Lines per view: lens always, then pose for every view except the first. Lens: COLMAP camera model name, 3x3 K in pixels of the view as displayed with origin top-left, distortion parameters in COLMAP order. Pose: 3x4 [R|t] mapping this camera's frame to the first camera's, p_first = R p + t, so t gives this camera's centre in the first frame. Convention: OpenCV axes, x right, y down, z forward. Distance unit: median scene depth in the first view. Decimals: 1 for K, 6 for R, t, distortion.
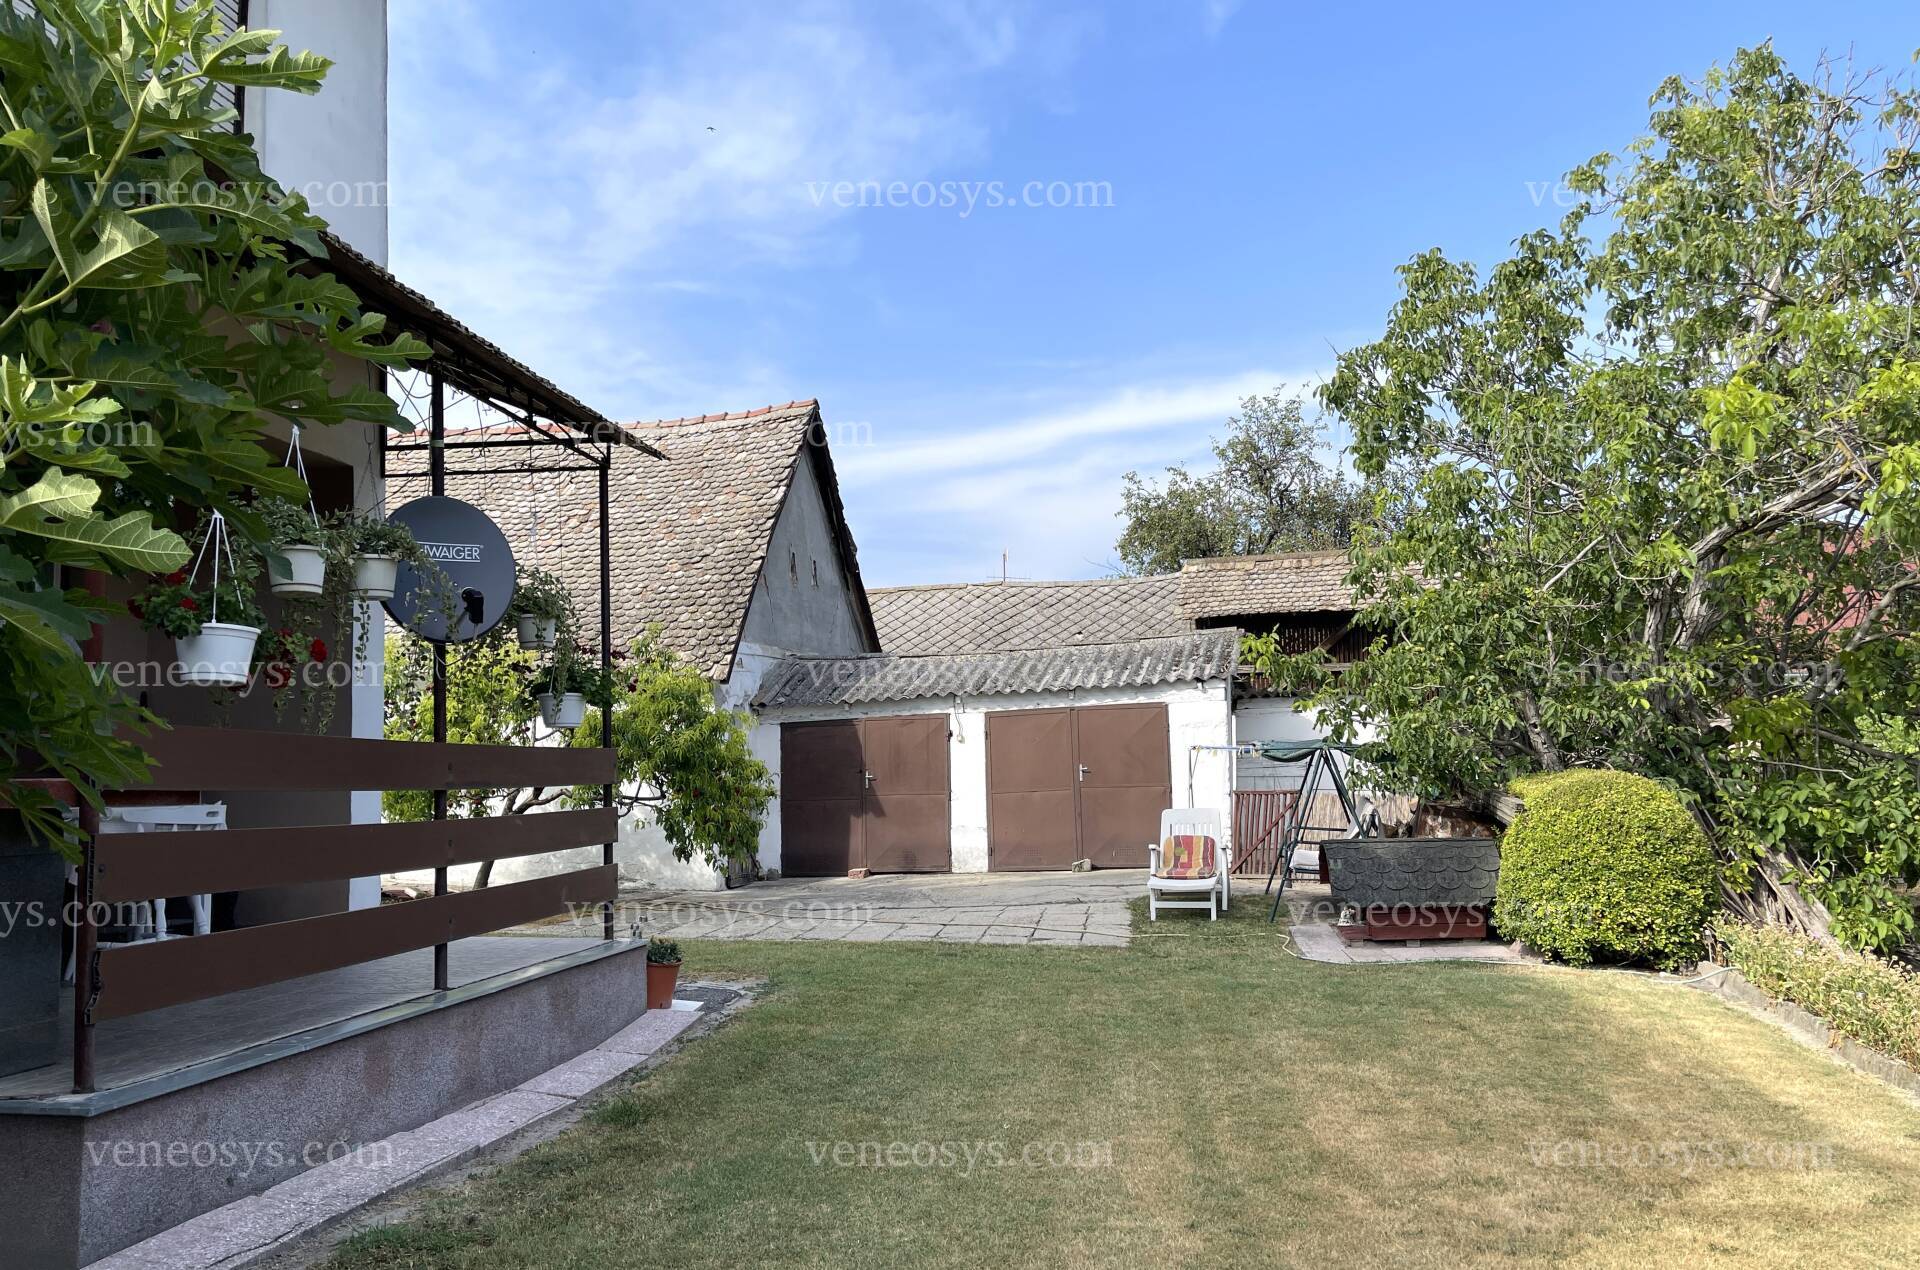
lens RADIAL K [[1446.7, 0, 961.5], [0, 1446.7, 651.3], [0, 0, 1]] dist [0.045333, -0.050083]
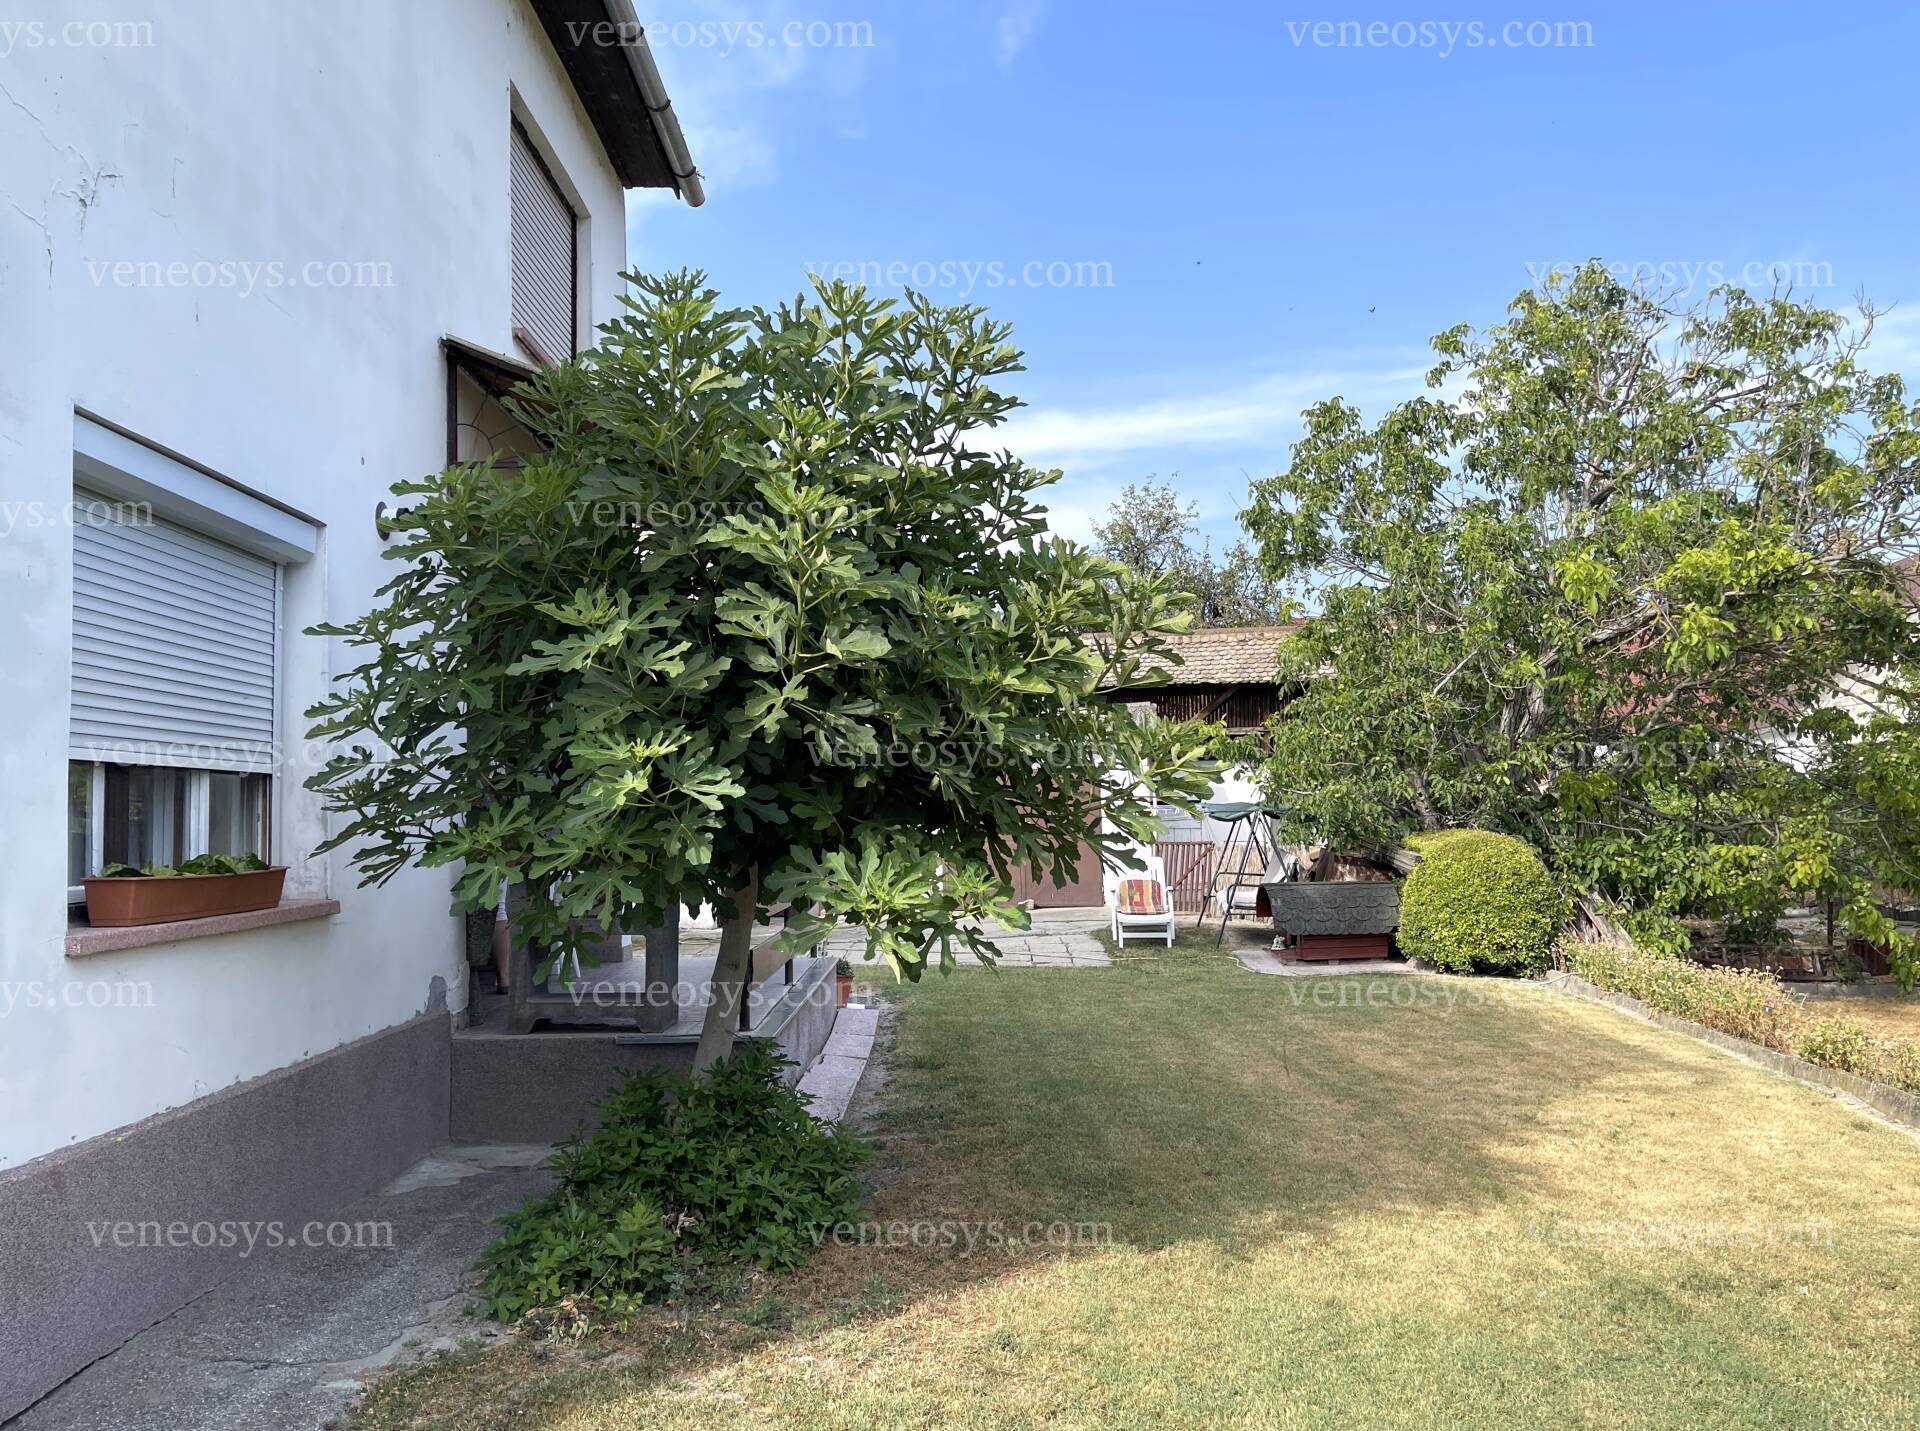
lens RADIAL K [[1451.0, 0, 962.4], [0, 1451.0, 724.8], [0, 0, 1]] dist [0.062341, -0.094144]
pose [[0.991594, 0.010234, 0.128980, -0.182080], [-0.012964, 0.999709, 0.020345, -0.033067], [-0.128734, -0.021847, 0.991438, -0.240200]]
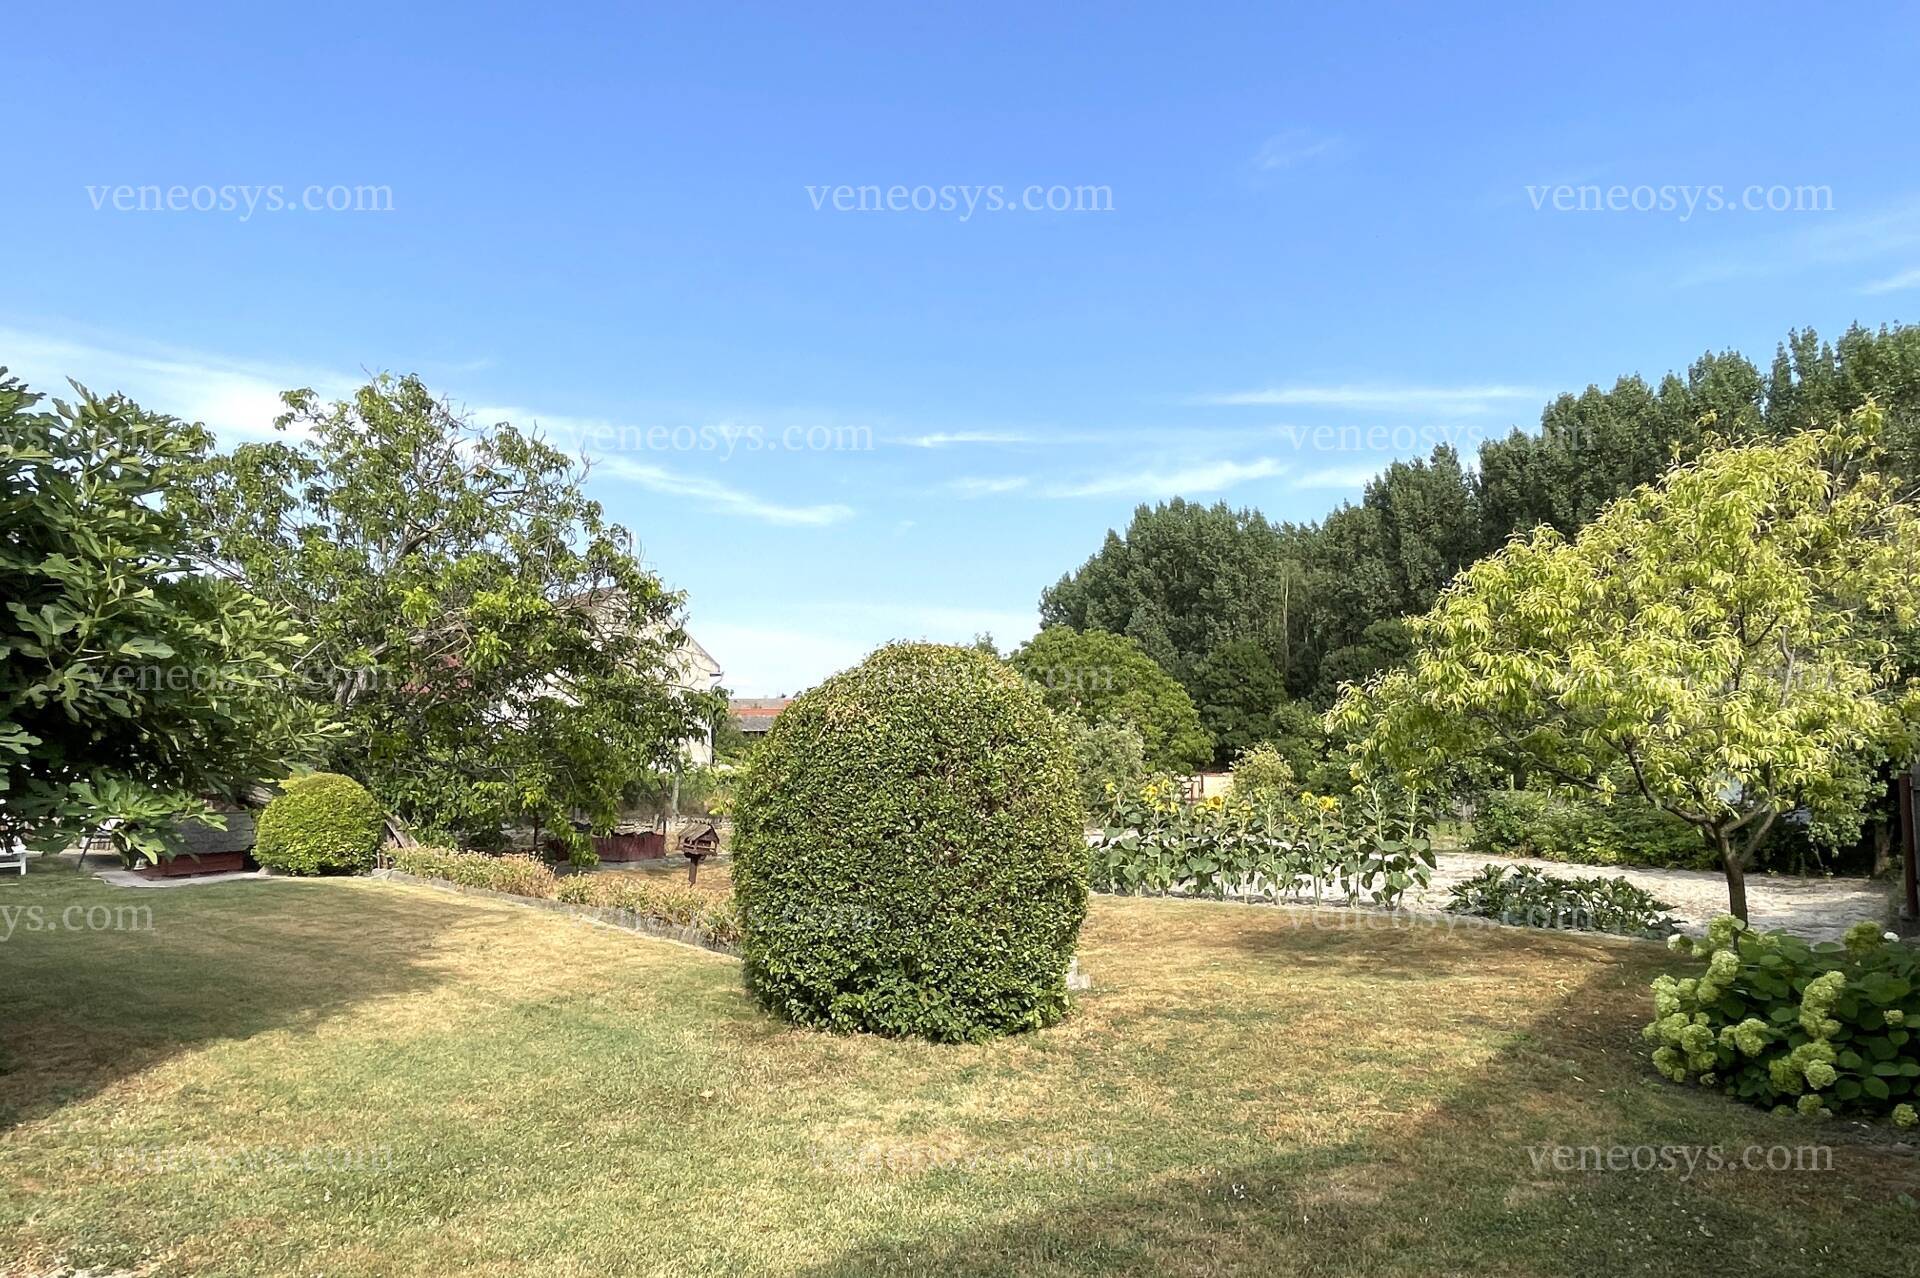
lens RADIAL K [[1089.9, 0, 962.1], [0, 1089.9, 742.8], [0, 0, 1]] dist [0.000376, -0.021933]
pose [[0.482223, 0.027660, 0.875611, -0.337133], [-0.084216, 0.996336, 0.014907, -0.040478], [-0.871991, -0.080929, 0.482786, -0.332095]]
